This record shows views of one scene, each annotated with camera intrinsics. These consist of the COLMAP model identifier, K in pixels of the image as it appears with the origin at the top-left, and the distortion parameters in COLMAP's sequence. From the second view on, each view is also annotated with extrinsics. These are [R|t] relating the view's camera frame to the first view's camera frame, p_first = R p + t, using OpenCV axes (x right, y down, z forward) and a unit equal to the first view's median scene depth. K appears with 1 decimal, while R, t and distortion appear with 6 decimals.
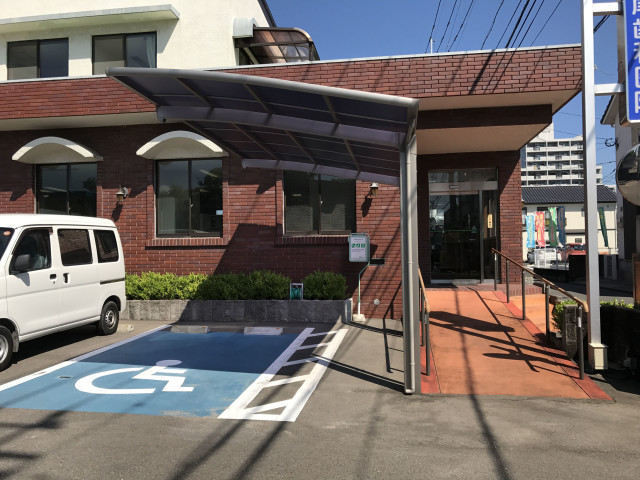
lens RADIAL K [[533.8, 0, 326.3], [0, 533.8, 230.0], [0, 0, 1]] dist [0.034243, -0.032552]
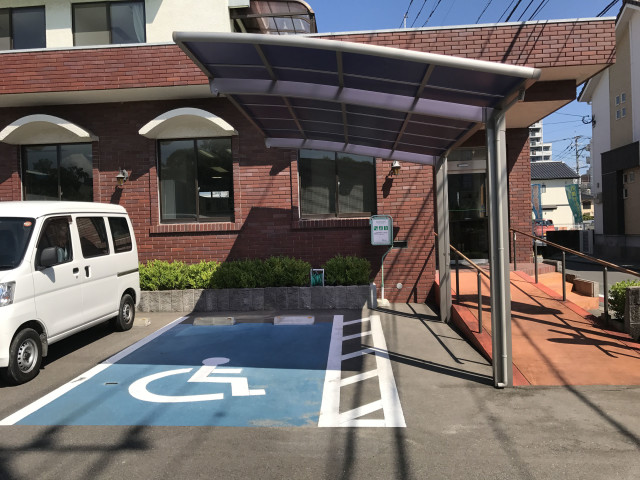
lens RADIAL K [[533.8, 0, 328.9], [0, 533.8, 230.9], [0, 0, 1]] dist [0.034243, -0.032552]
pose [[0.996425, -0.020226, 0.082024, -0.125101], [0.016909, 0.999019, 0.040940, -0.007212], [-0.082772, -0.039407, 0.995789, 0.056478]]
